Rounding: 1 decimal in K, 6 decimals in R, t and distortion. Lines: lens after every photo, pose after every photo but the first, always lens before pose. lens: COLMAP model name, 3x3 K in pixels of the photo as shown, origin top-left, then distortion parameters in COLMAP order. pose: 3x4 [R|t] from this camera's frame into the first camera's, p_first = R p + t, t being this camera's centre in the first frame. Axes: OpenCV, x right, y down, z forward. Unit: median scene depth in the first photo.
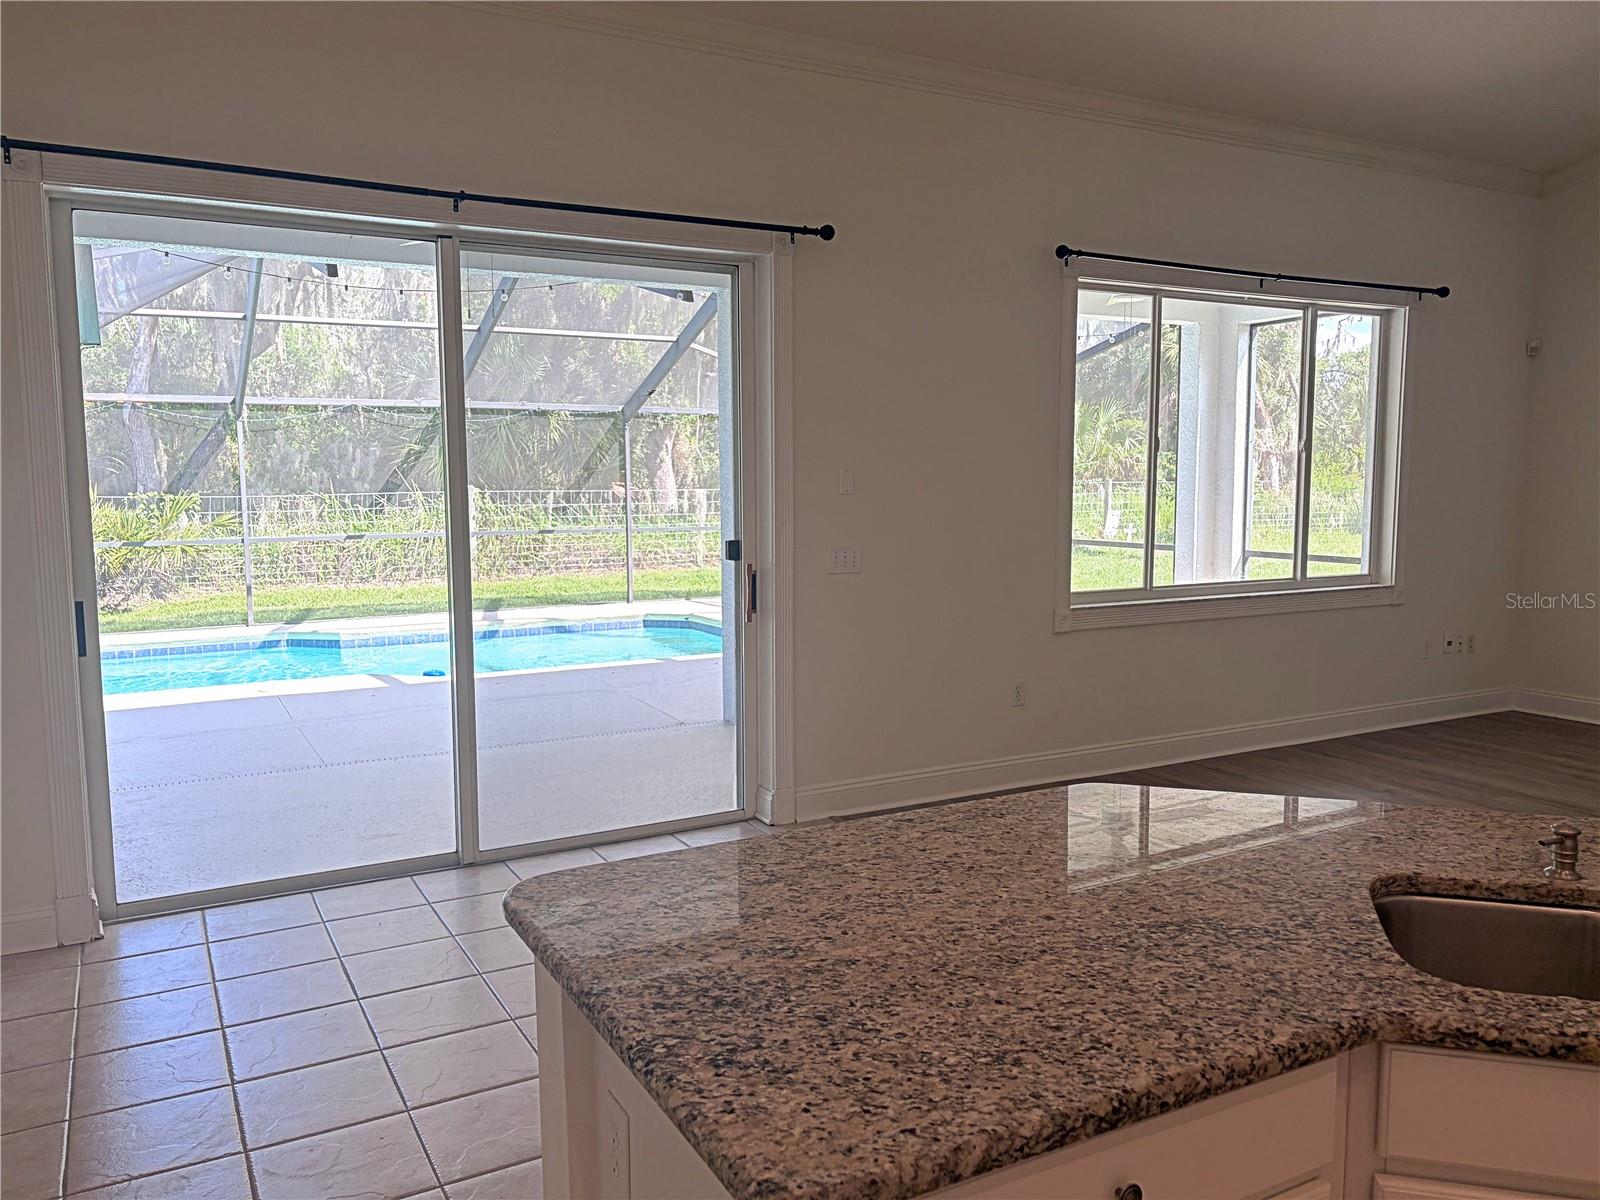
lens RADIAL K [[1211.9, 0, 803.7], [0, 1211.9, 591.0], [0, 0, 1]] dist [0.038419, 0.002970]
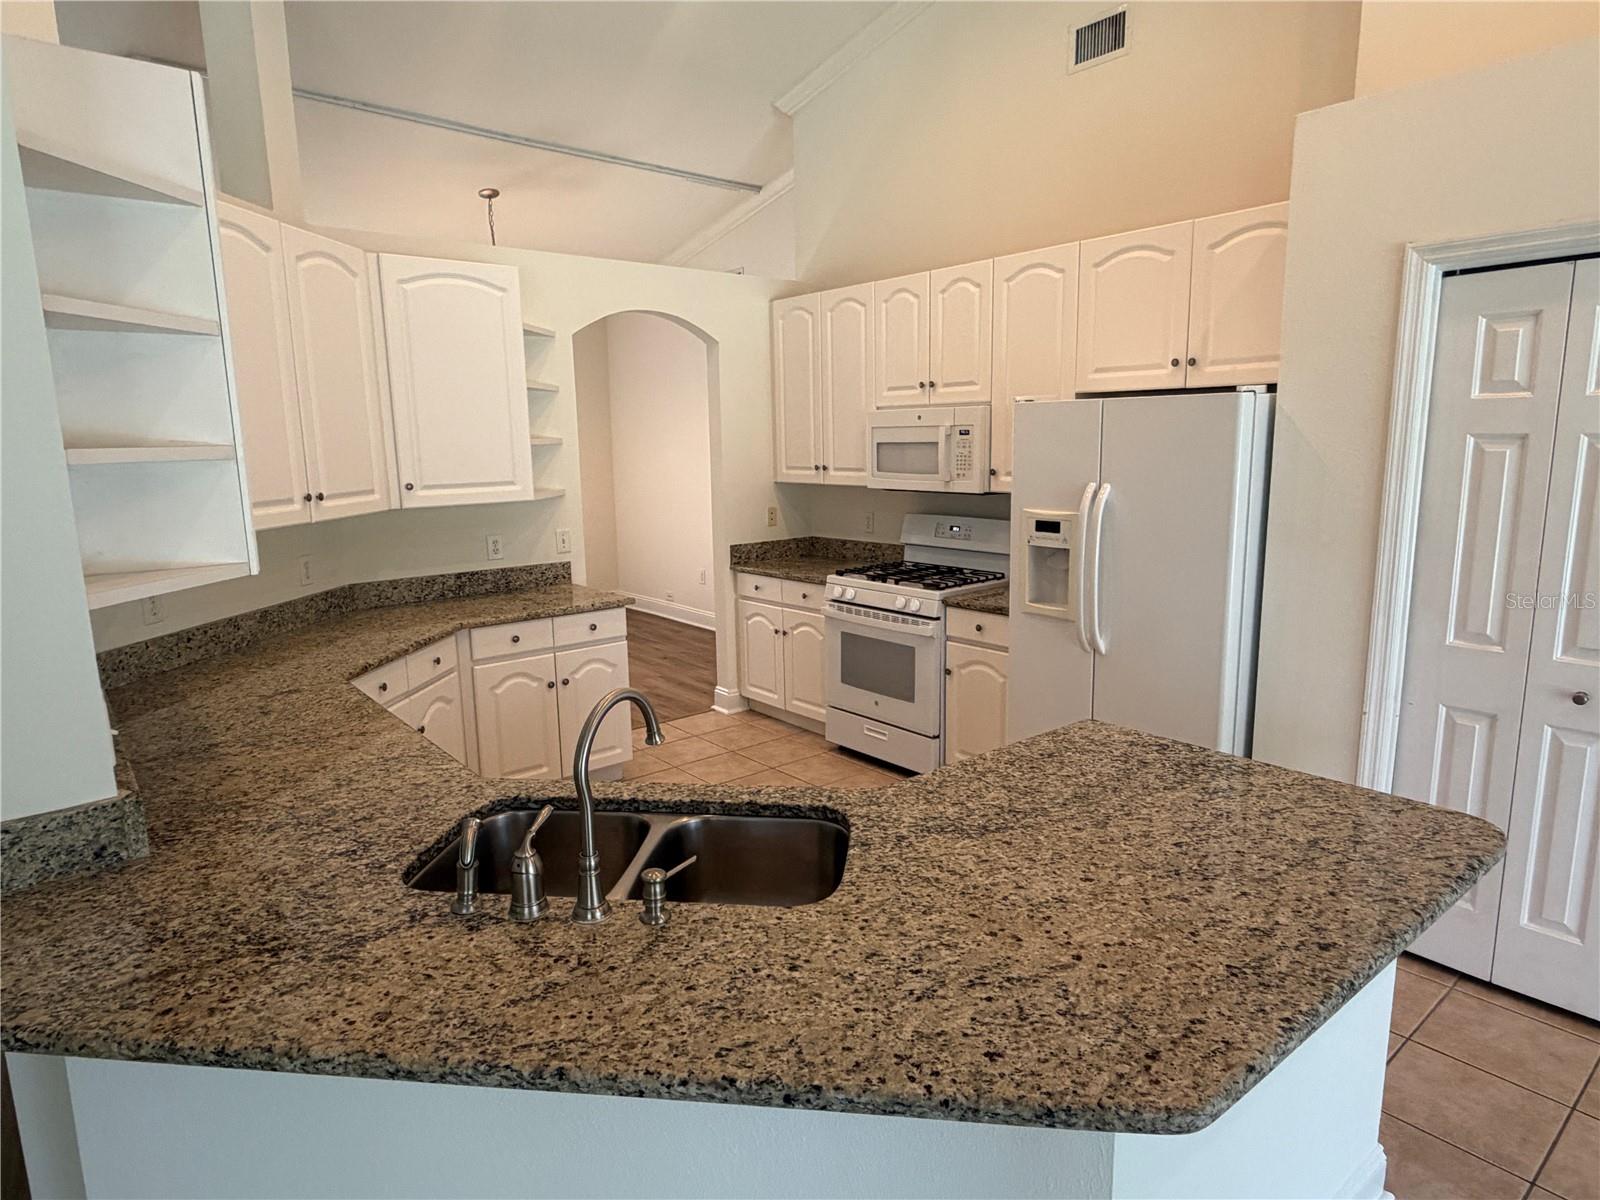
lens RADIAL K [[931.8, 0, 795.4], [0, 931.8, 600.2], [0, 0, 1]] dist [0.000570, -0.001308]
pose [[-0.984034, 0.050324, -0.170717, 0.615185], [0.002400, 0.962857, 0.270002, -0.241561], [0.177964, 0.265281, -0.947605, 1.686919]]
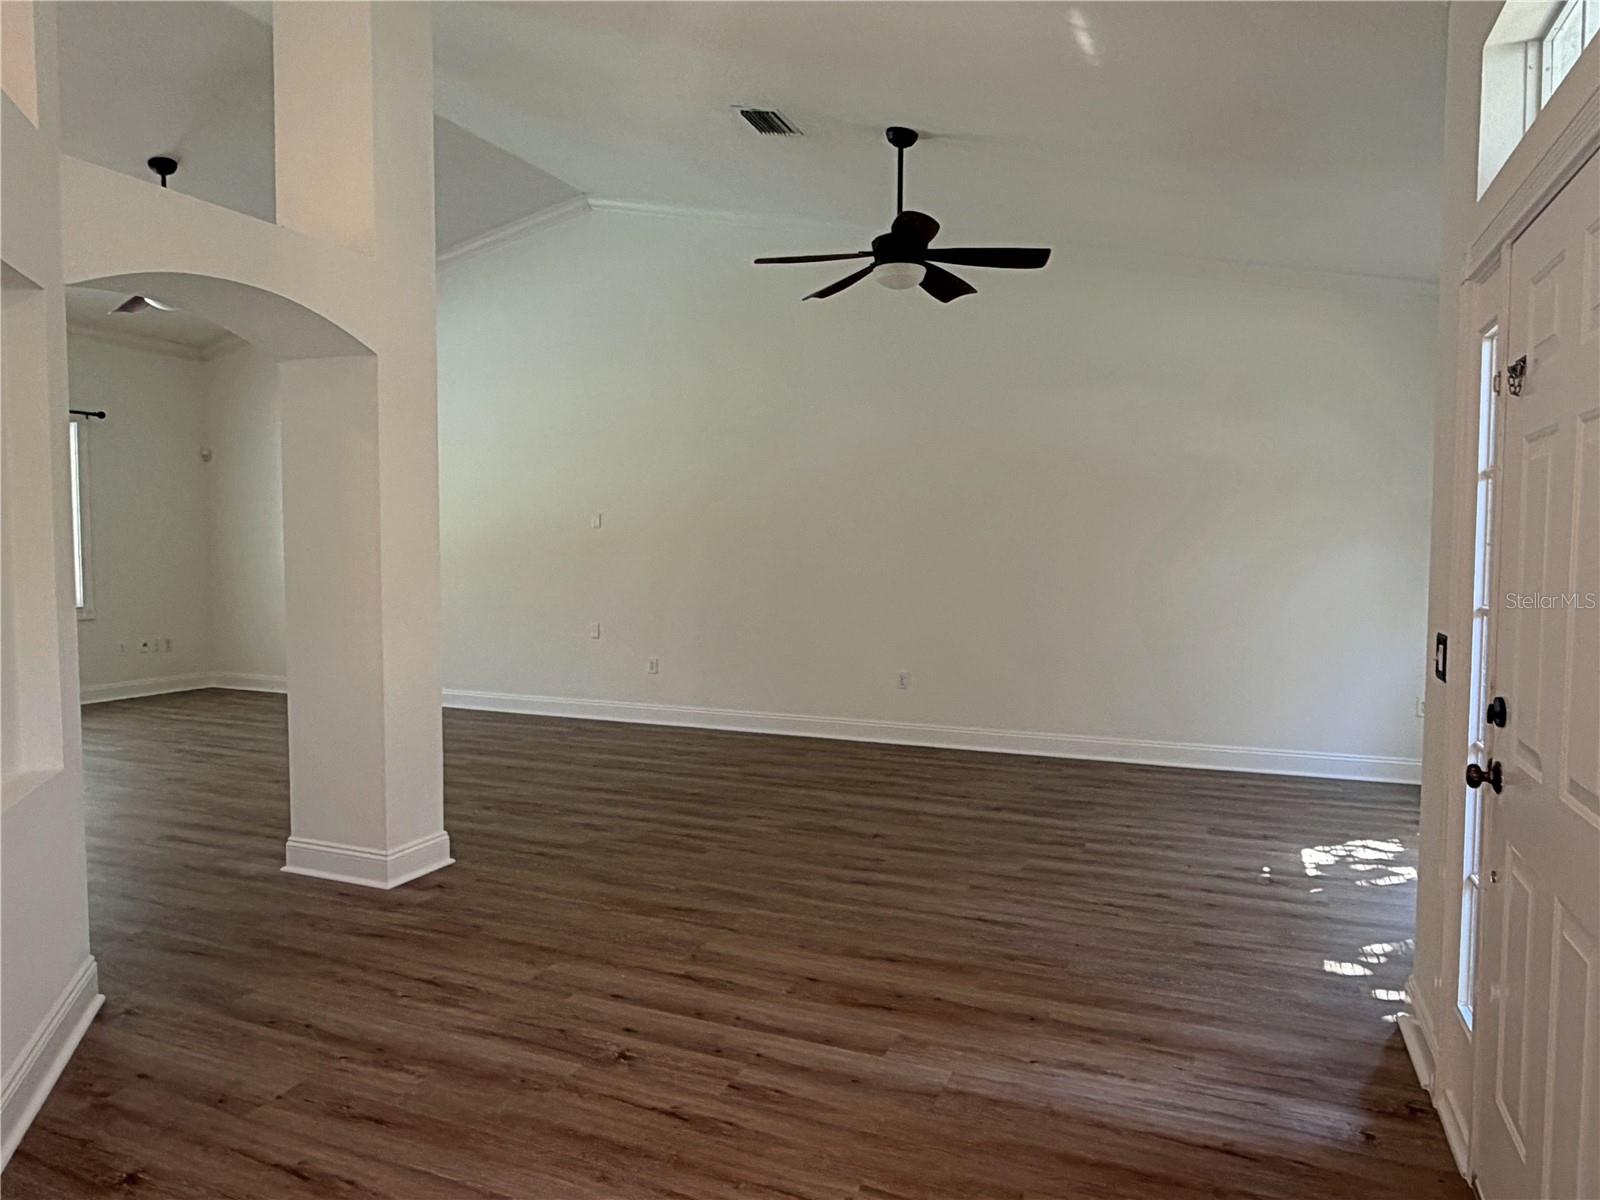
lens RADIAL K [[1026.0, 0, 823.9], [0, 1026.0, 598.9], [0, 0, 1]] dist [0.005819, 0.002694]
pose [[0.776301, -0.026529, 0.629804, 1.512594], [0.054009, 0.998239, -0.024523, 0.248935], [-0.628045, 0.053053, 0.776367, -2.074941]]
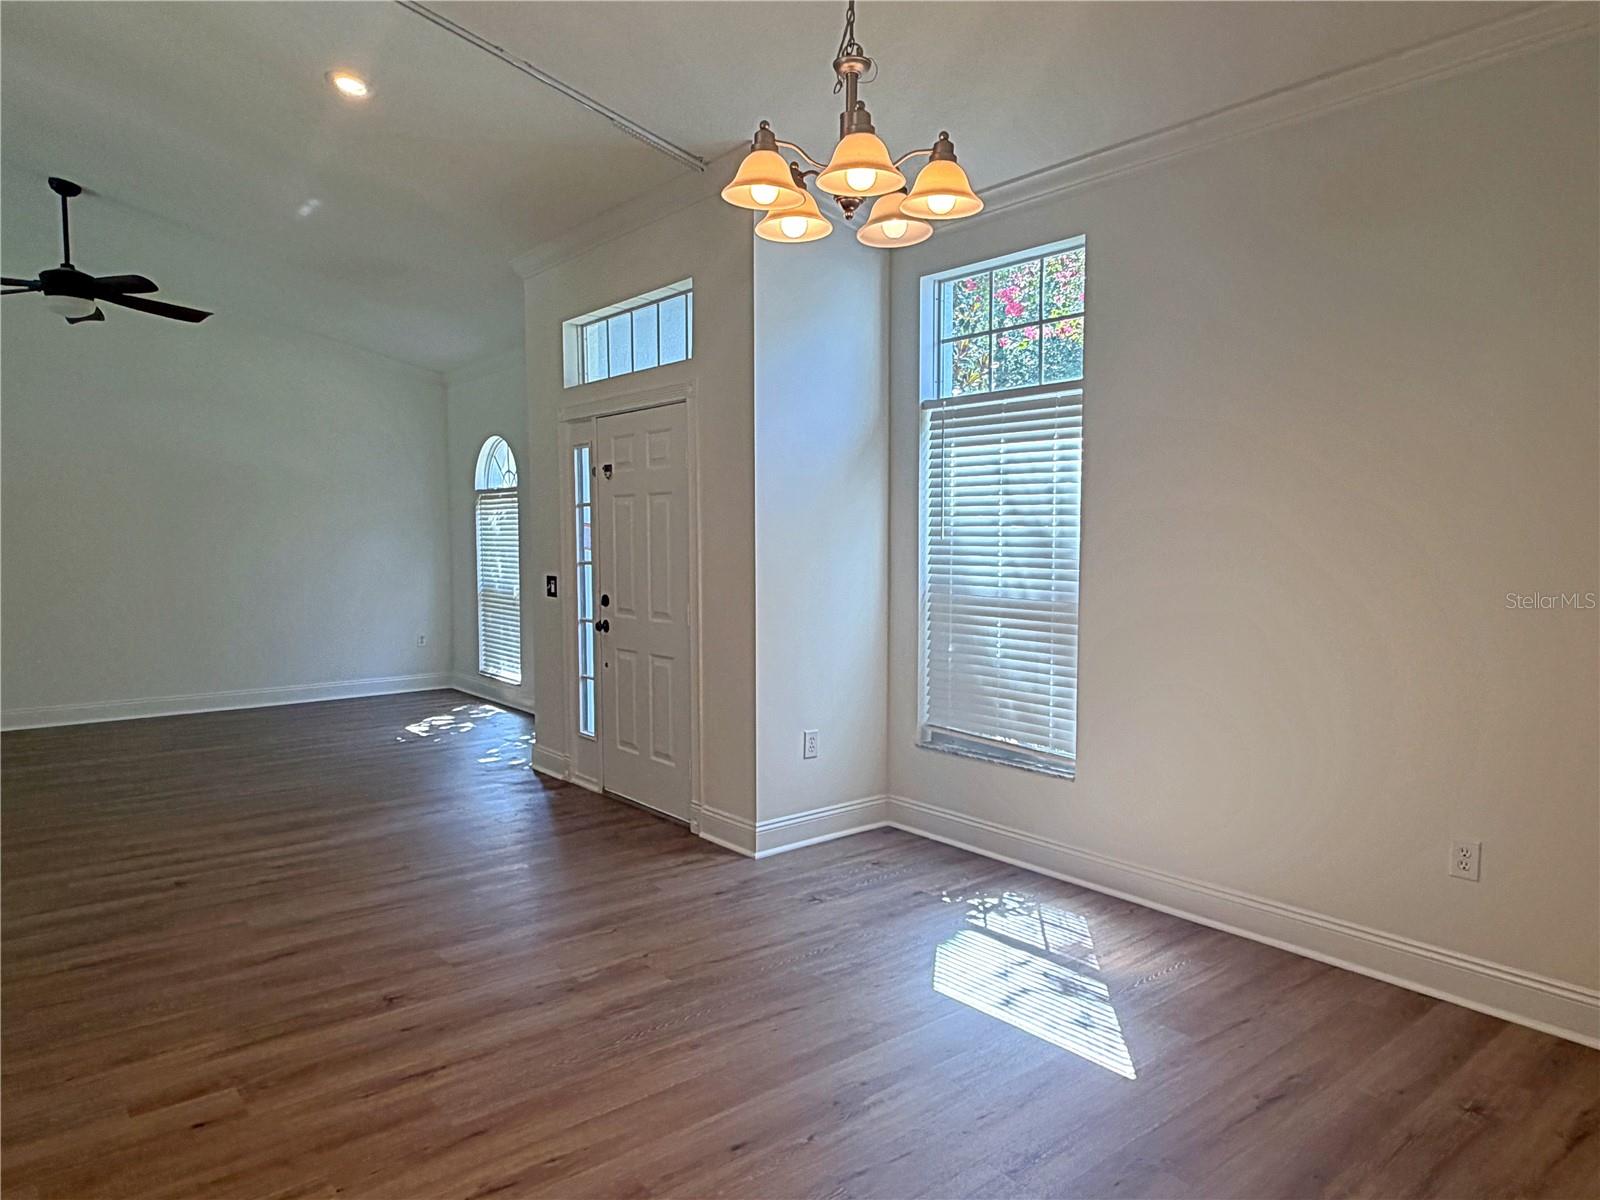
lens RADIAL K [[1026.0, 0, 776.8], [0, 1026.0, 602.3], [0, 0, 1]] dist [0.005819, 0.002694]
pose [[-0.157350, -0.060959, 0.985660, -0.214128], [0.098996, 0.992092, 0.077160, 0.213062], [-0.982568, 0.109718, -0.150071, -1.680072]]
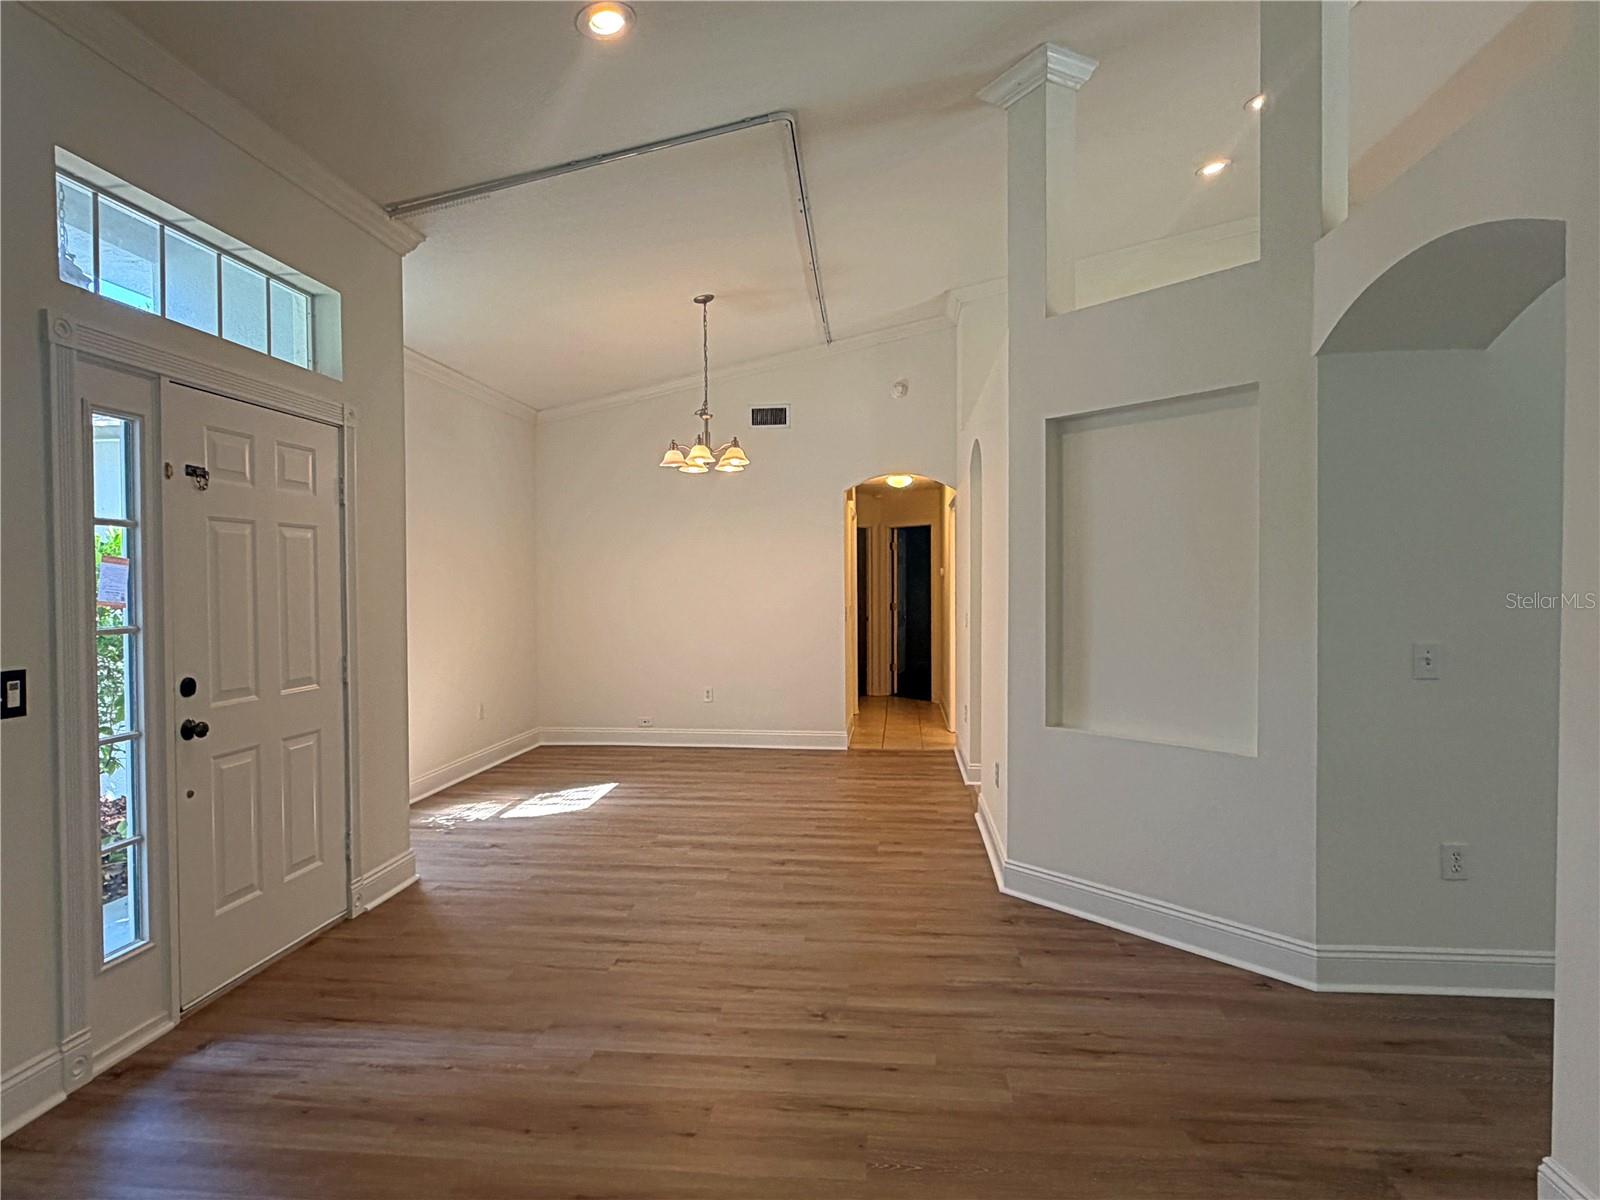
lens RADIAL K [[931.8, 0, 805.9], [0, 931.8, 605.1], [0, 0, 1]] dist [0.000570, -0.001308]
pose [[-0.569166, 0.026452, -0.821797, 3.587604], [-0.073756, 0.993810, 0.083071, 0.026432], [0.818908, 0.107894, -0.563692, 0.183909]]
